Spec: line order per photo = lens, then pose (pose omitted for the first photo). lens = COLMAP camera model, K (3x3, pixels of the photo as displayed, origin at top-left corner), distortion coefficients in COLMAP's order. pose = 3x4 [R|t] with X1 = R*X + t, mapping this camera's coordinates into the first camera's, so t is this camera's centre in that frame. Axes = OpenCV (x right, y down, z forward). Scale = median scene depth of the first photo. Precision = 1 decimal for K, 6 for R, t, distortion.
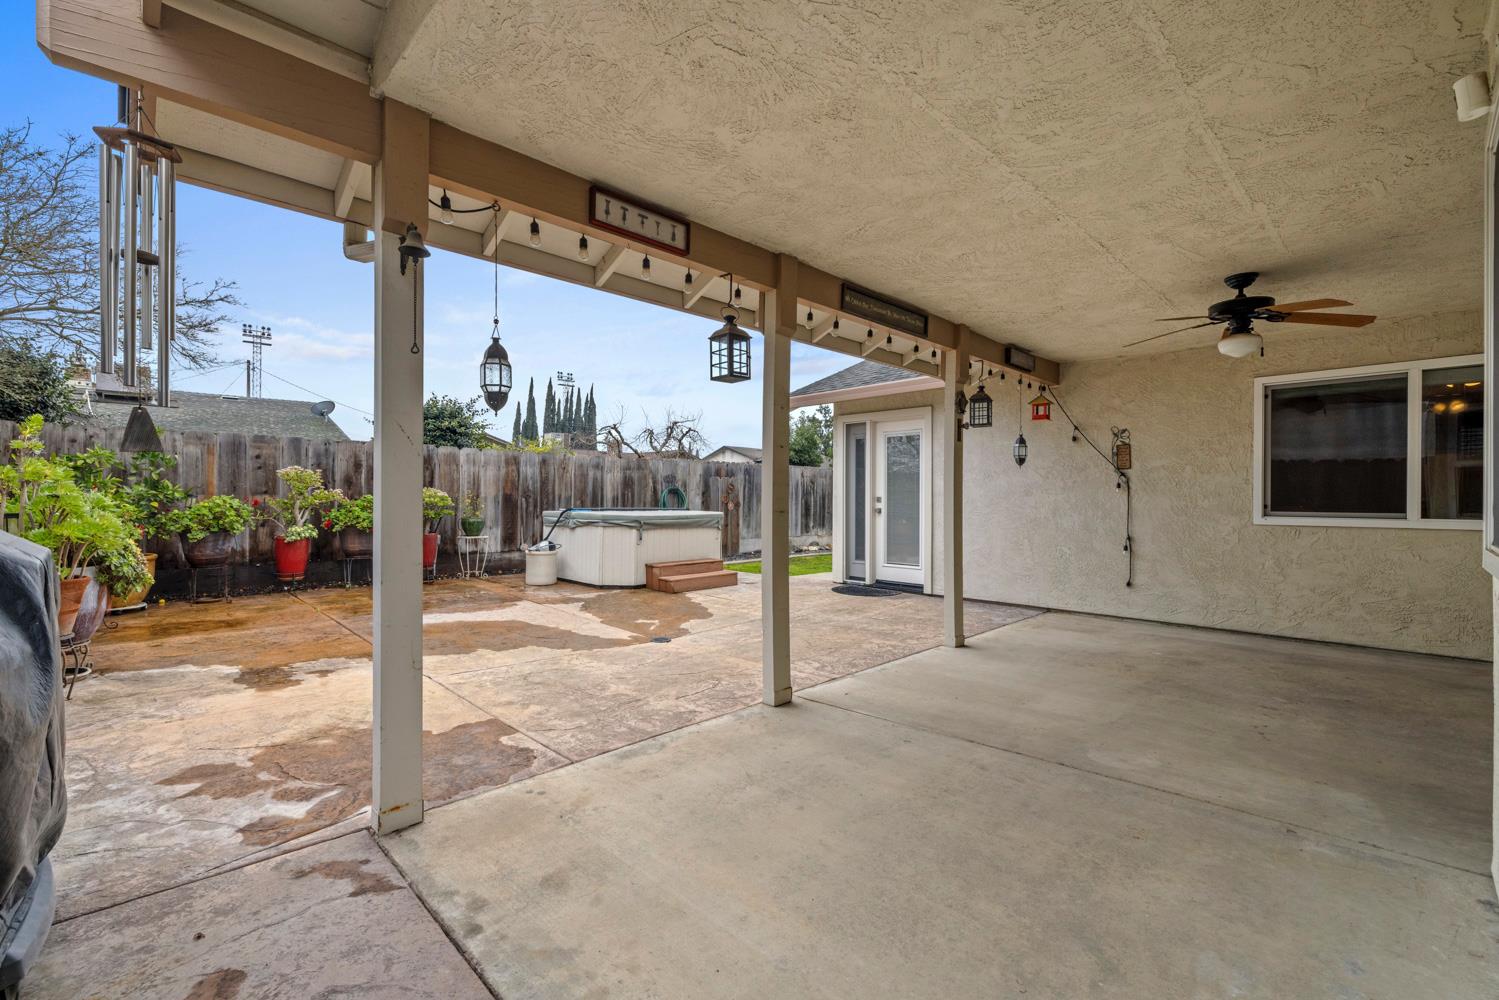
lens RADIAL K [[623.8, 0, 746.2], [0, 623.8, 499.6], [0, 0, 1]] dist [-0.001678, -0.001029]
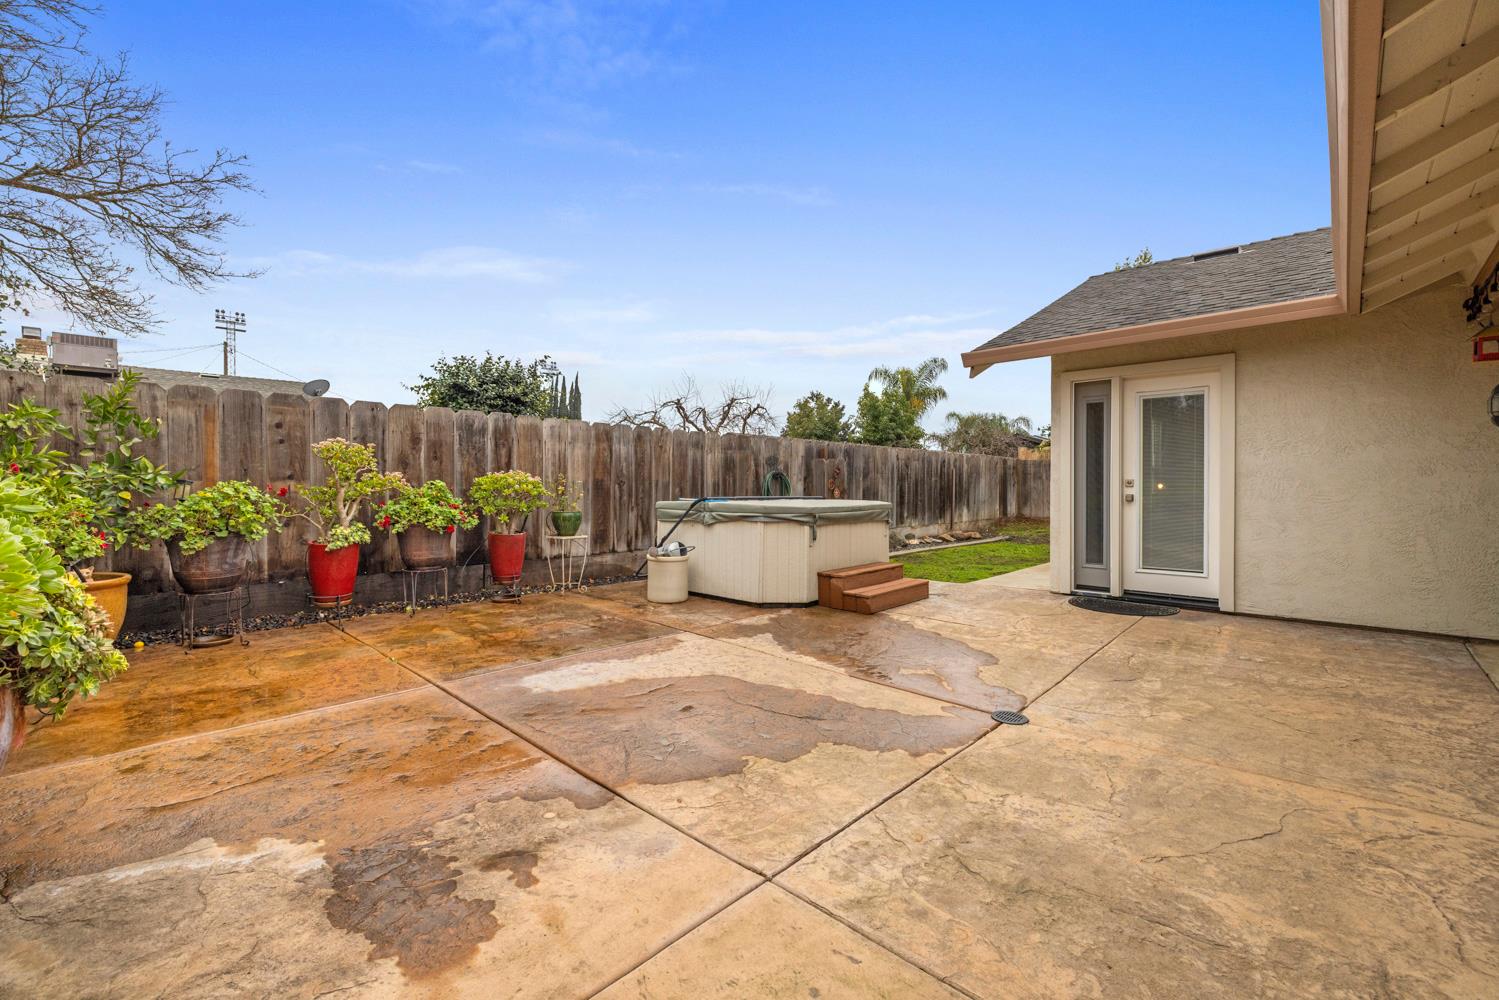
lens RADIAL K [[623.8, 0, 757.2], [0, 623.8, 493.4], [0, 0, 1]] dist [-0.001678, -0.001029]
pose [[0.999405, -0.006073, 0.033966, -0.267863], [0.005748, 0.999937, 0.009668, 0.002498], [-0.034023, -0.009467, 0.999376, 0.281079]]
